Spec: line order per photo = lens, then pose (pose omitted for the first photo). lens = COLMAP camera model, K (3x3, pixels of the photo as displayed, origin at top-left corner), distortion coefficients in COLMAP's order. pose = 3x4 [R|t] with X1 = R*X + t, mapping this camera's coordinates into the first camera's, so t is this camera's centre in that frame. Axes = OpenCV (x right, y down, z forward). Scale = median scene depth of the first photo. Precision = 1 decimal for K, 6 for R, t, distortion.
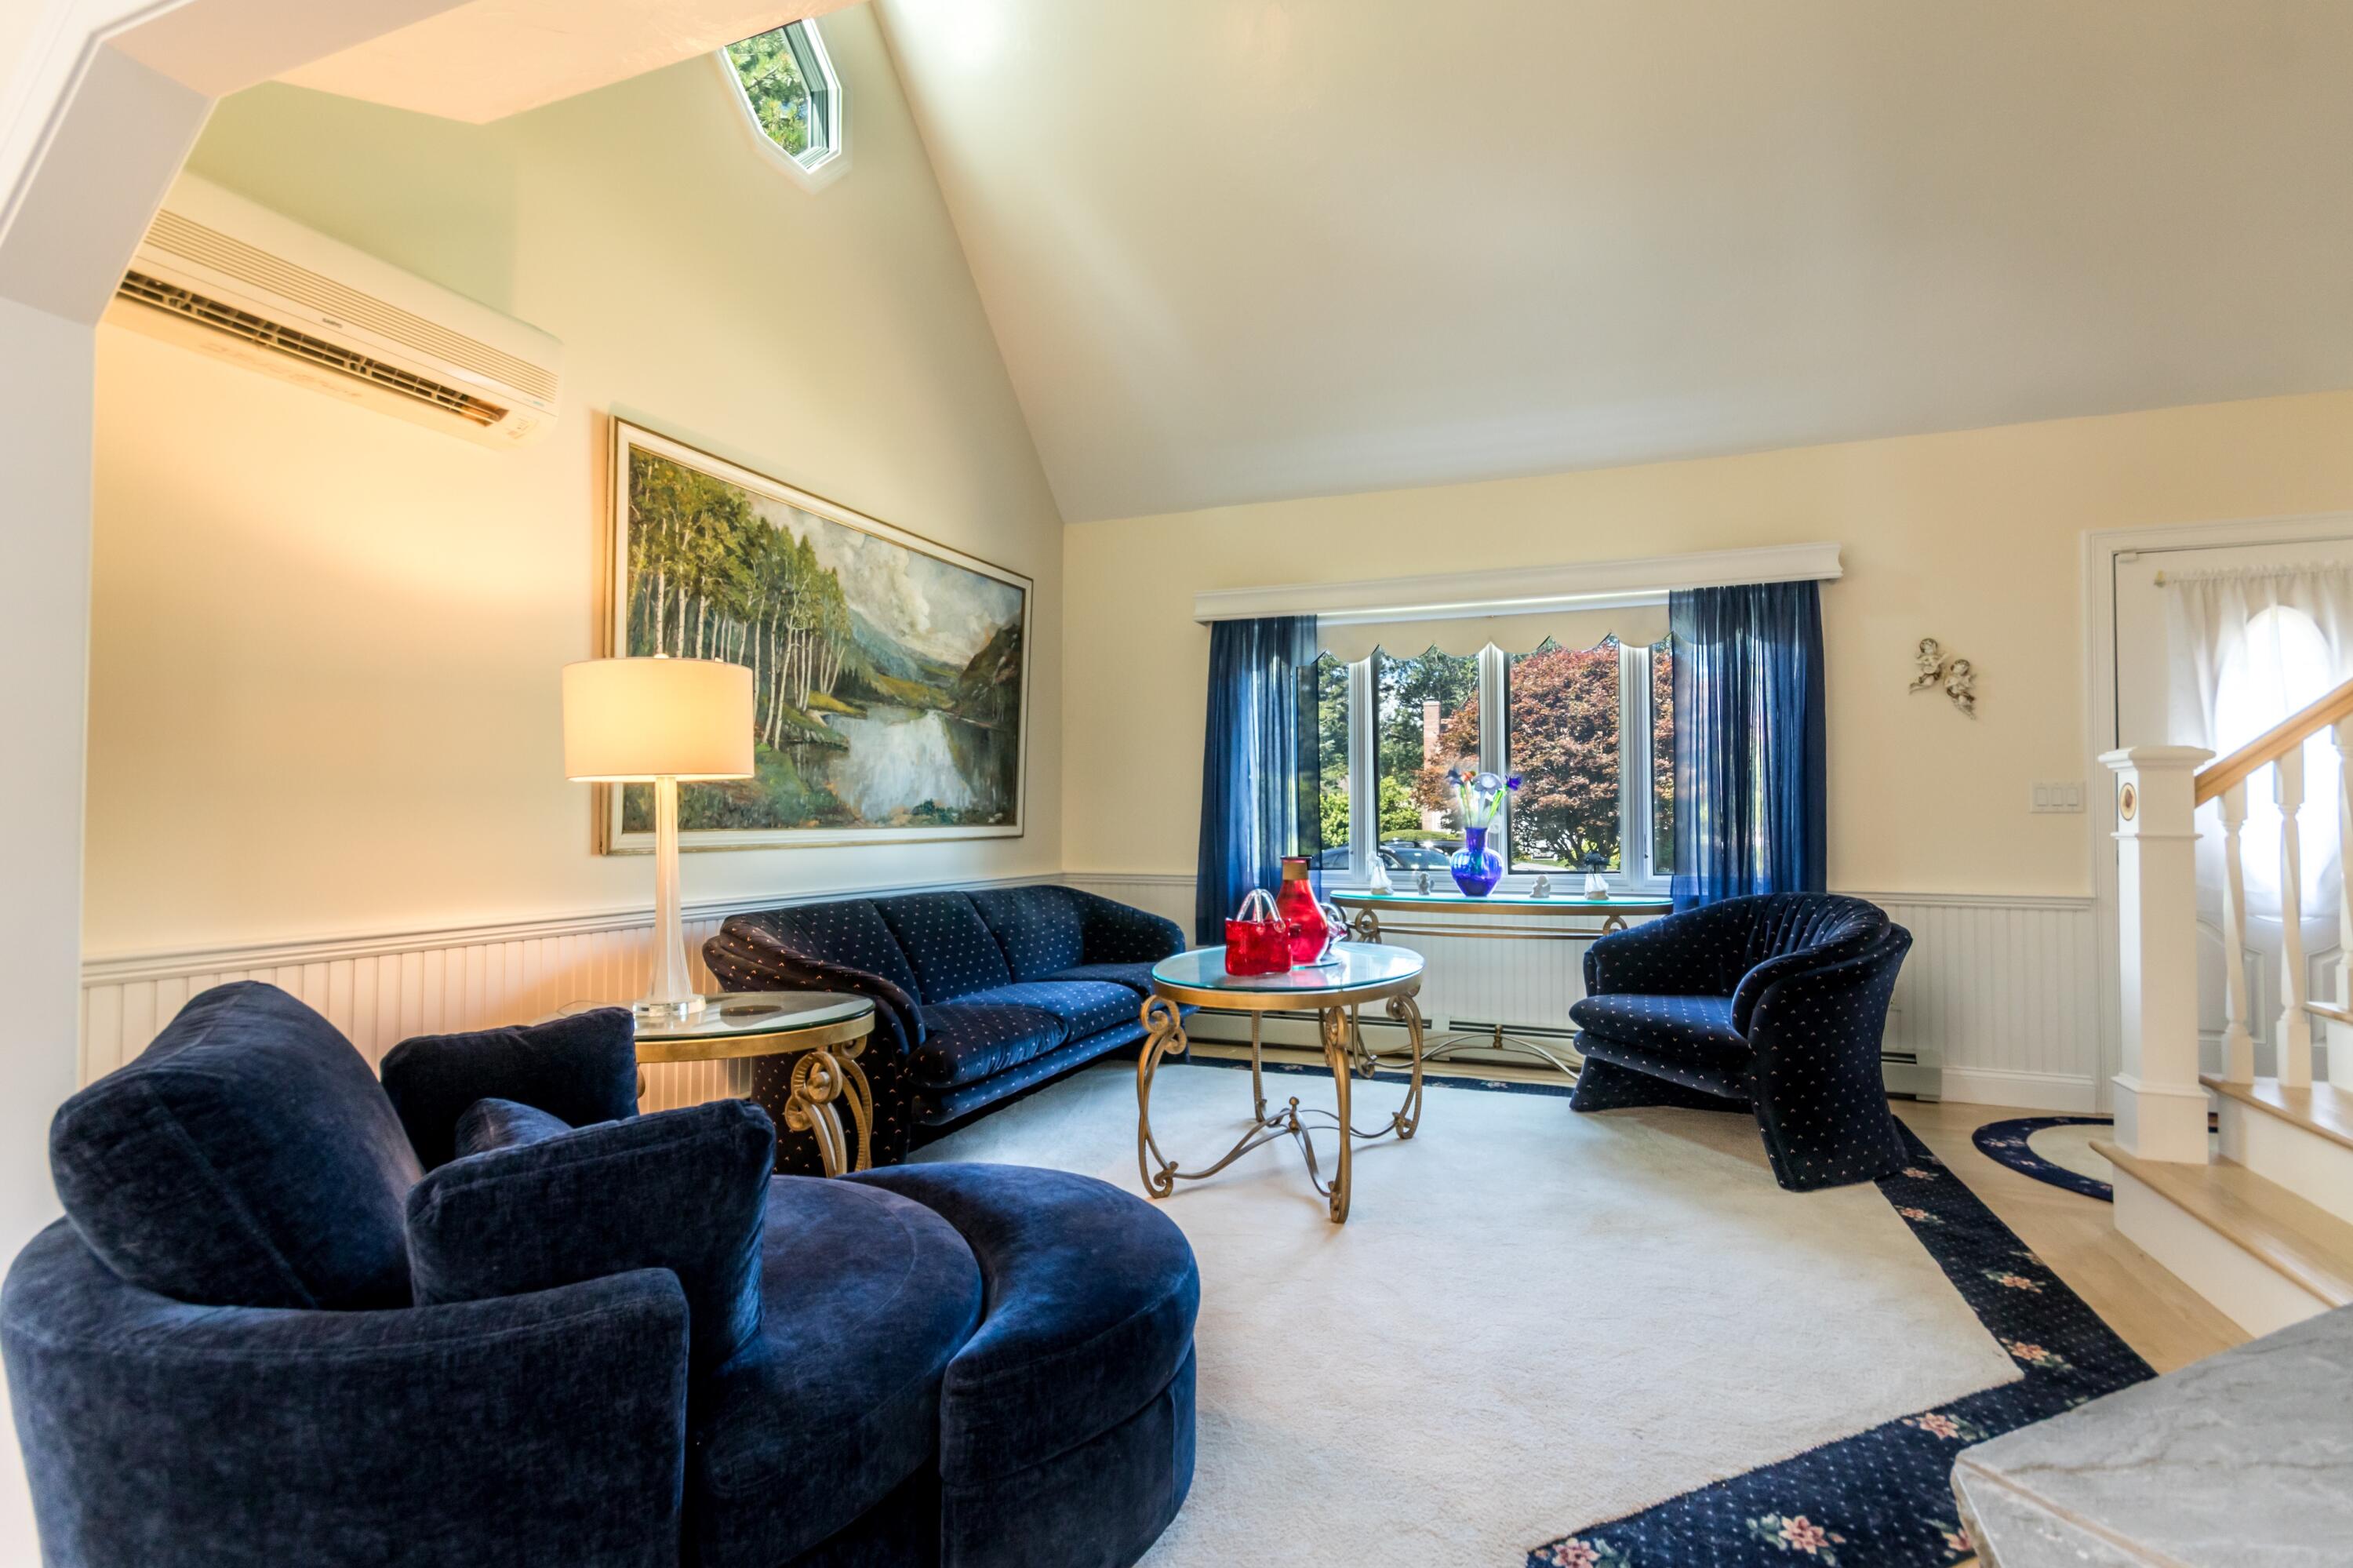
lens RADIAL K [[1113.7, 0, 1184.9], [0, 1113.7, 792.0], [0, 0, 1]] dist [0.001829, 0.000424]
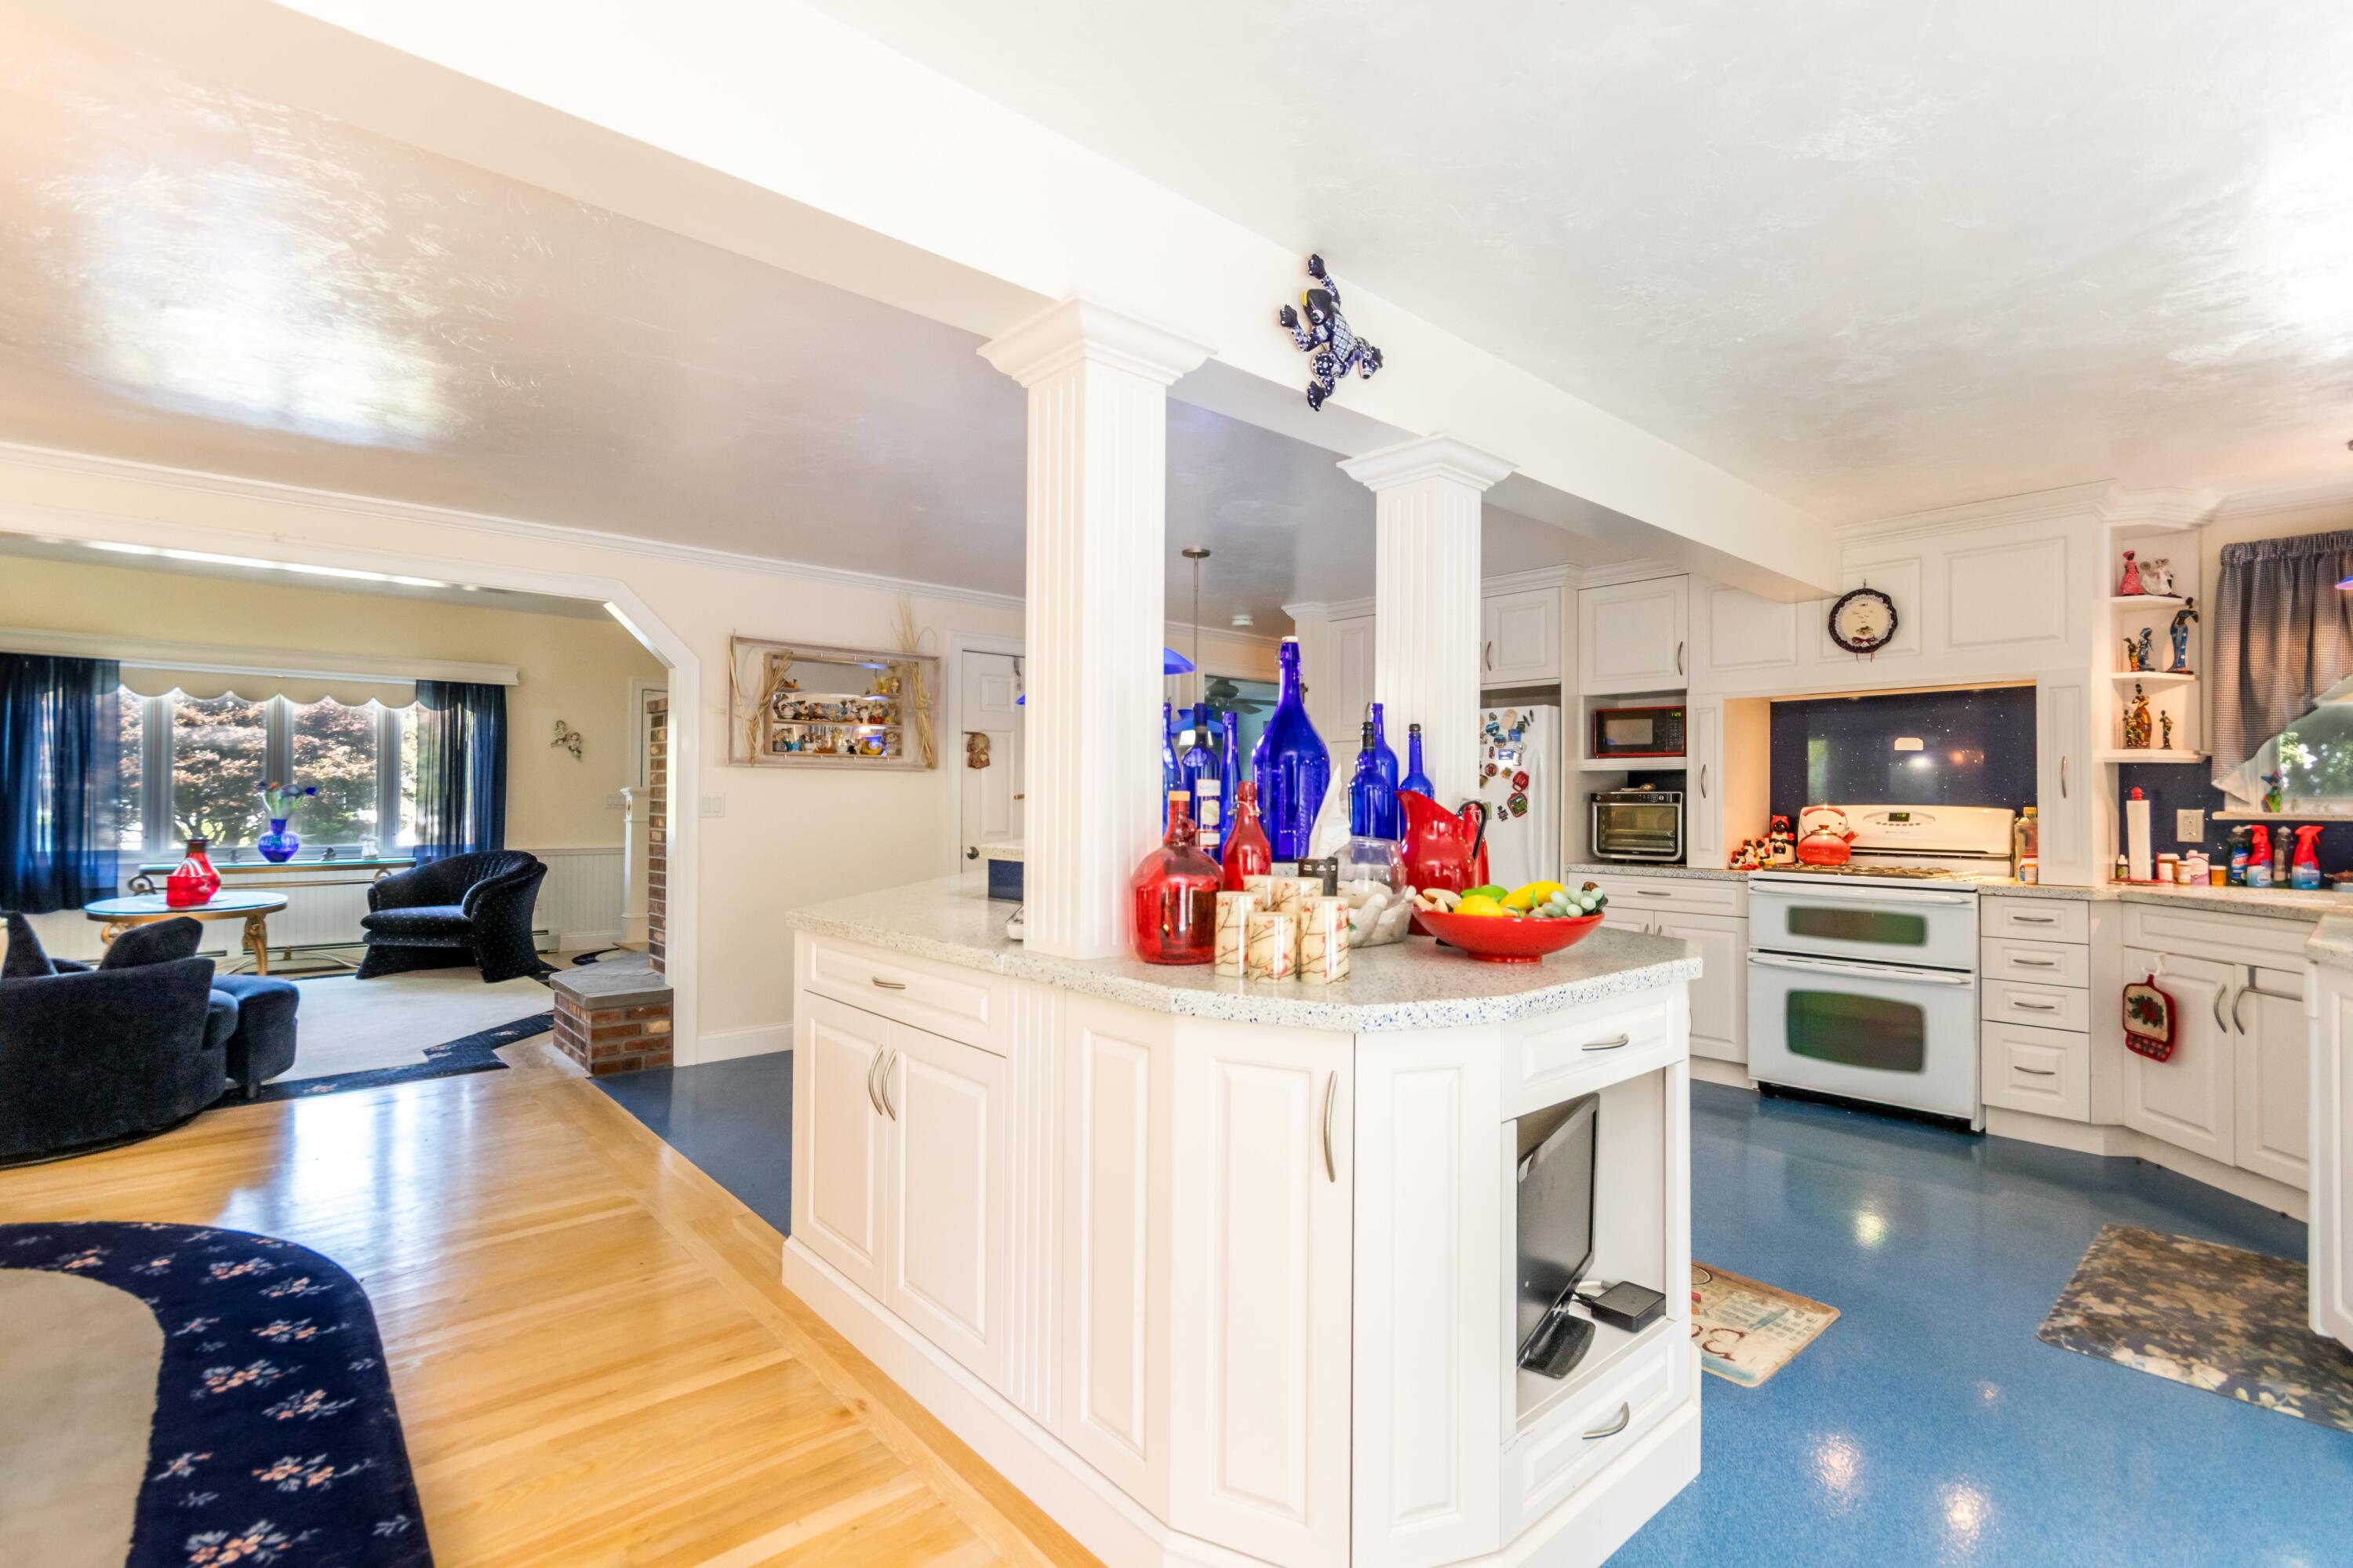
lens RADIAL K [[1090.2, 0, 1188.5], [0, 1090.2, 785.2], [0, 0, 1]] dist [-0.002291, 0.000069]
pose [[0.451512, 0.013045, 0.892170, -0.582530], [-0.026889, 0.999638, -0.001009, -0.053413], [-0.891860, -0.023534, 0.451699, -0.915748]]
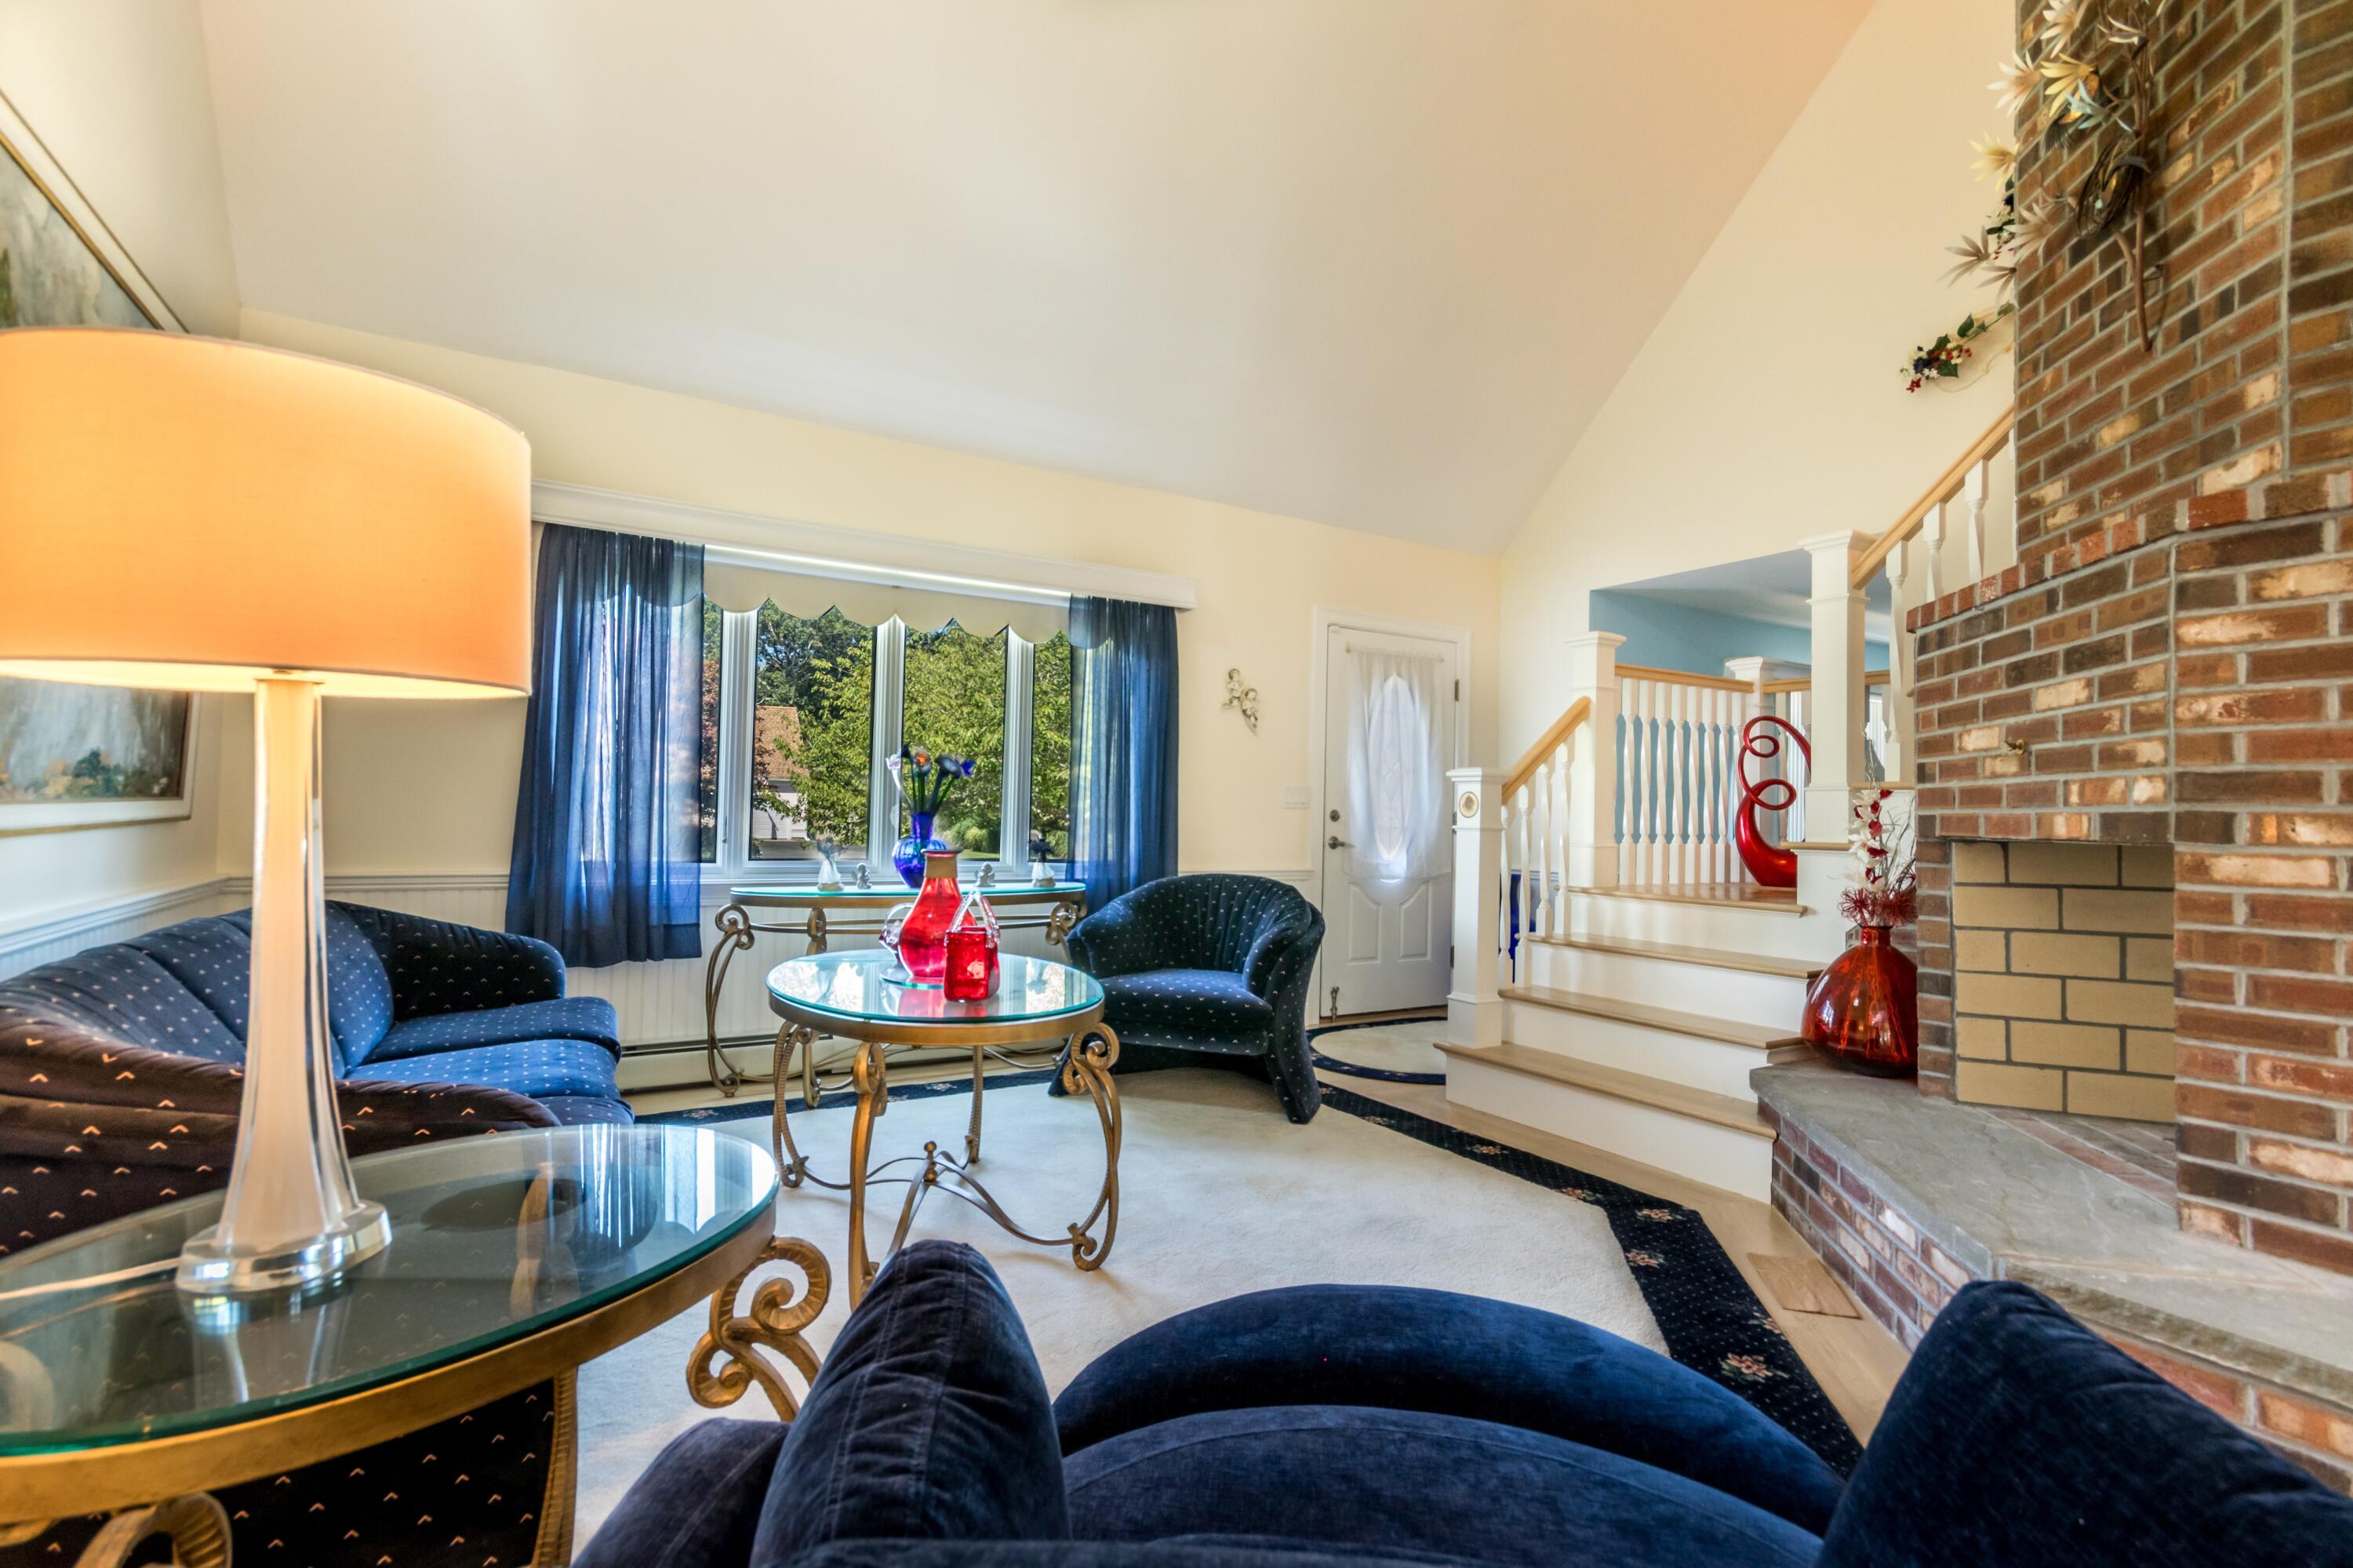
lens RADIAL K [[1090.2, 0, 1188.5], [0, 1090.2, 785.2], [0, 0, 1]] dist [-0.002291, 0.000069]
pose [[0.616152, 0.032488, 0.786957, -0.349857], [-0.040247, 0.999142, -0.009736, 0.008765], [-0.786598, -0.025673, 0.616931, 0.291942]]
